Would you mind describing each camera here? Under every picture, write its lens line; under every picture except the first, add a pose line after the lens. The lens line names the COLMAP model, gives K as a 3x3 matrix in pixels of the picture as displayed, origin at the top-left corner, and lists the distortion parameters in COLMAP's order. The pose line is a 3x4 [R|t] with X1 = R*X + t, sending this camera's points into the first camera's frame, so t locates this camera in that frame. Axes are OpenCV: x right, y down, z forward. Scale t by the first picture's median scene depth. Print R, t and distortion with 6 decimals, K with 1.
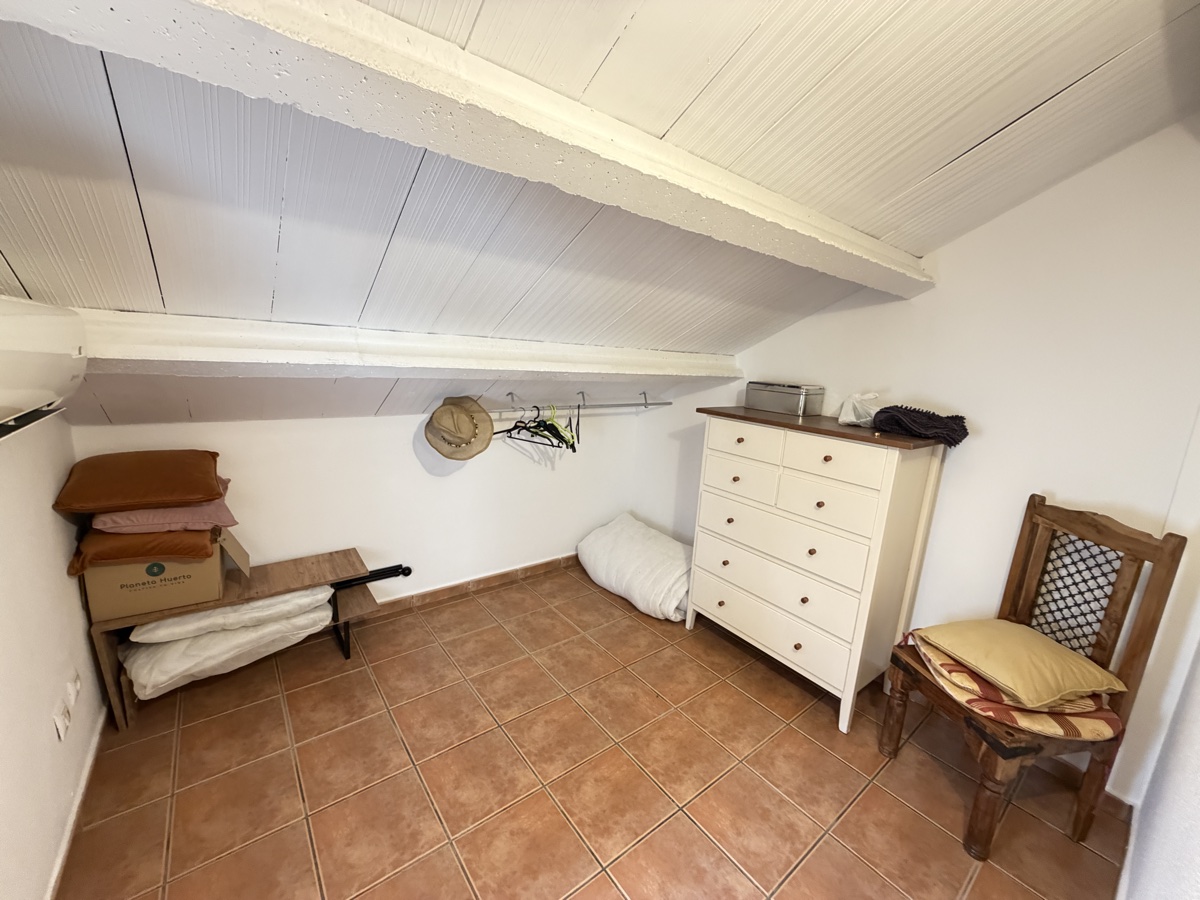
lens RADIAL K [[477.4, 0, 602.1], [0, 477.4, 454.8], [0, 0, 1]] dist [0.001226, -0.000432]
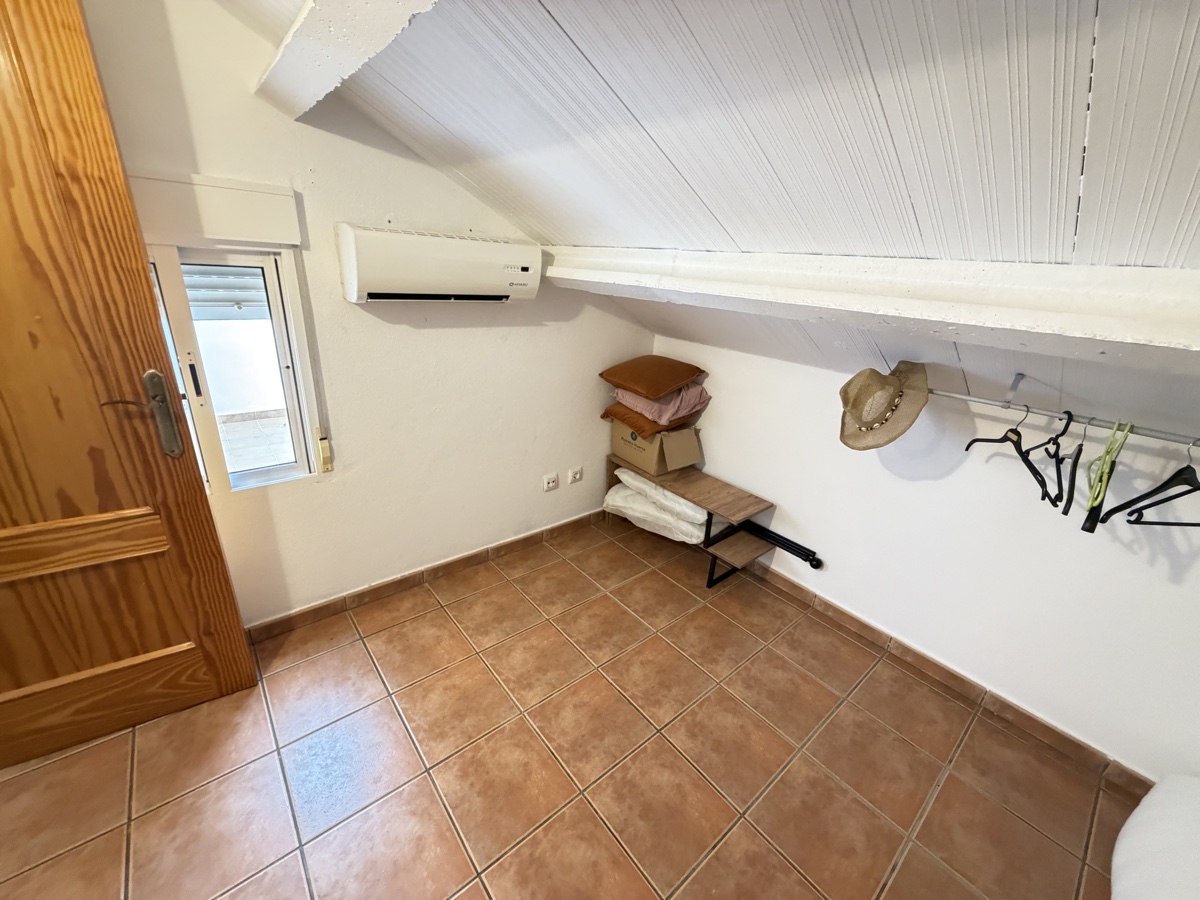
lens RADIAL K [[477.4, 0, 590.1], [0, 477.4, 451.2], [0, 0, 1]] dist [0.001226, -0.000432]
pose [[0.024997, 0.315035, -0.948751, 0.401913], [-0.268215, 0.916365, 0.297215, -0.099584], [0.963035, 0.247040, 0.107403, 0.624300]]
